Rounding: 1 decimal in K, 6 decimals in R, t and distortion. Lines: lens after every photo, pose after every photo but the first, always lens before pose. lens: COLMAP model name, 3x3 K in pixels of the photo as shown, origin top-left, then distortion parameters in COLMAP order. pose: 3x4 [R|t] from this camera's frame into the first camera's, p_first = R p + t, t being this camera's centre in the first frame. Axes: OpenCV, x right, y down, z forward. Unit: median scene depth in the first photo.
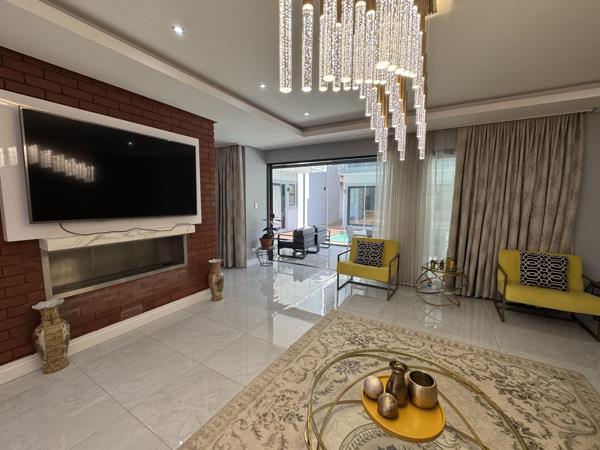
lens RADIAL K [[246.0, 0, 300.0], [0, 246.0, 225.0], [0, 0, 1]] dist [-0.001560, -0.000173]
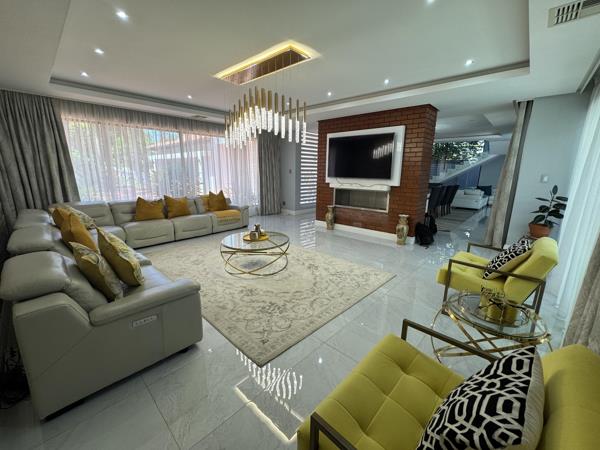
lens RADIAL K [[250.2, 0, 300.0], [0, 250.2, 225.0], [0, 0, 1]] dist [-0.000866, -0.000121]
pose [[-0.218457, 0.198325, -0.955481, 1.556380], [-0.115978, 0.966914, 0.227215, -0.071746], [0.968930, 0.160452, -0.188227, 1.021666]]
